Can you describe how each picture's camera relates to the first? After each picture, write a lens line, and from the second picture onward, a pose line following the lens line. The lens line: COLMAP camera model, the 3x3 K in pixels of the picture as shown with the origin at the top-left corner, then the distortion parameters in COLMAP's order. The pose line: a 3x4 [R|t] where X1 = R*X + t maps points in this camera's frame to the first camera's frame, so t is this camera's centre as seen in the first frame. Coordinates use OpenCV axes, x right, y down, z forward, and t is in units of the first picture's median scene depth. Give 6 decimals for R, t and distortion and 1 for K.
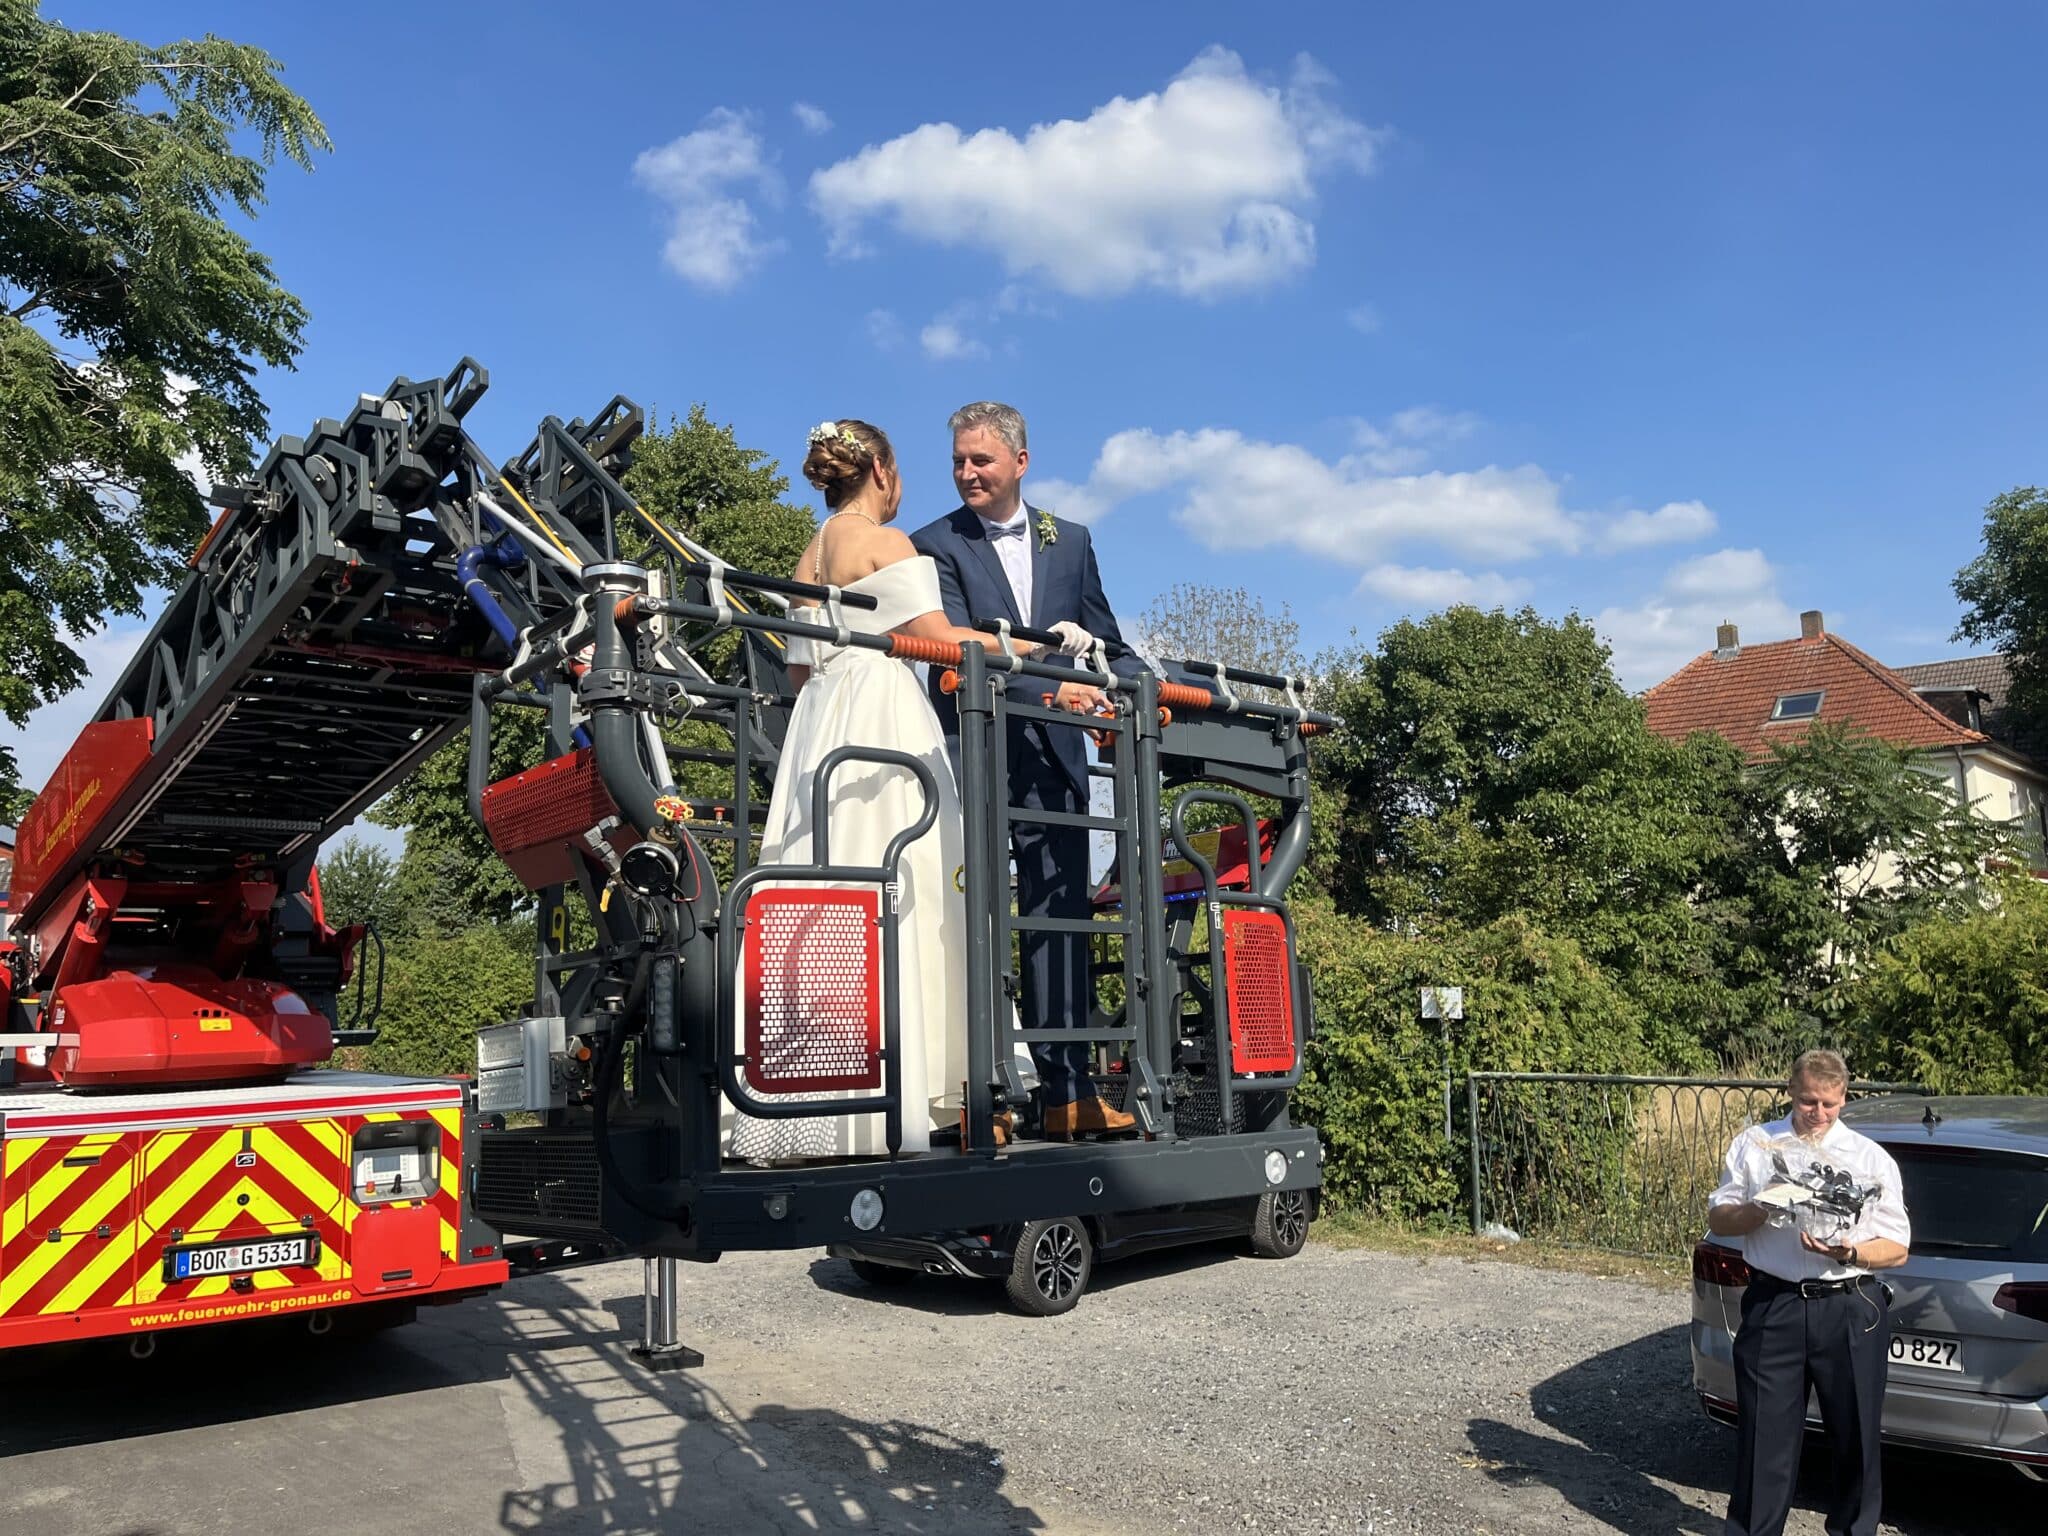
lens RADIAL K [[1511.6, 0, 1024.0], [0, 1511.6, 768.0], [0, 0, 1]] dist [0.051671, -0.098454]
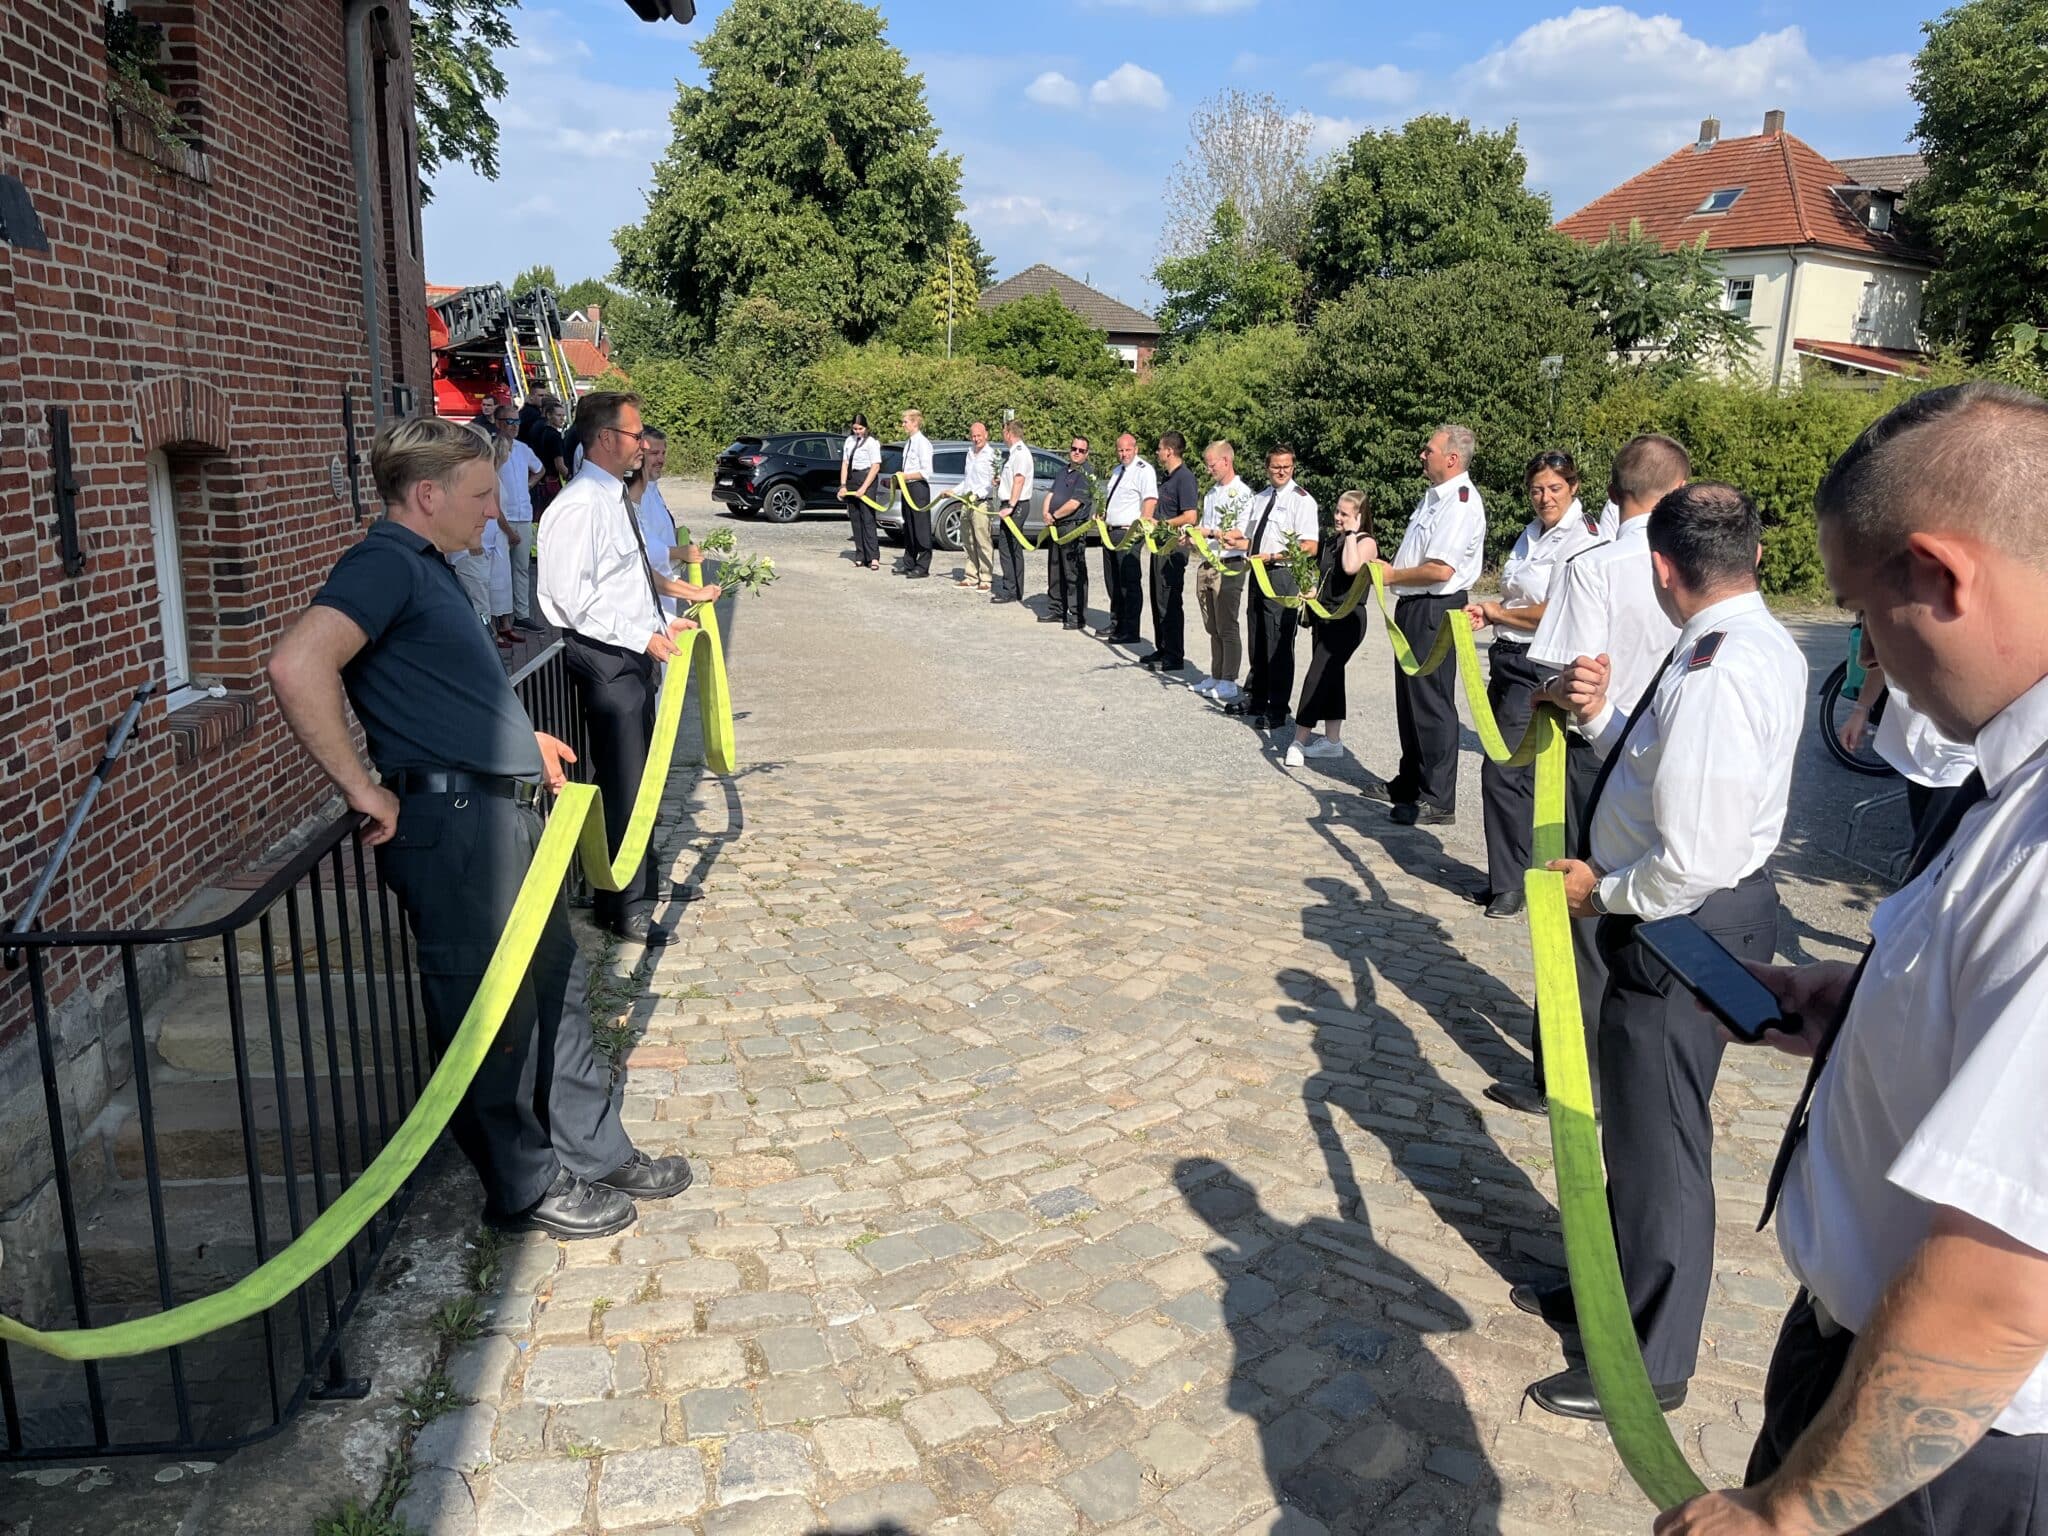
lens RADIAL K [[1511.6, 0, 1024.0], [0, 1511.6, 768.0], [0, 0, 1]] dist [0.051671, -0.098454]
pose [[0.976178, 0.088195, -0.198240, 0.282200], [-0.010240, 0.931369, 0.363933, -0.062659], [0.216731, -0.353233, 0.910085, -0.427871]]
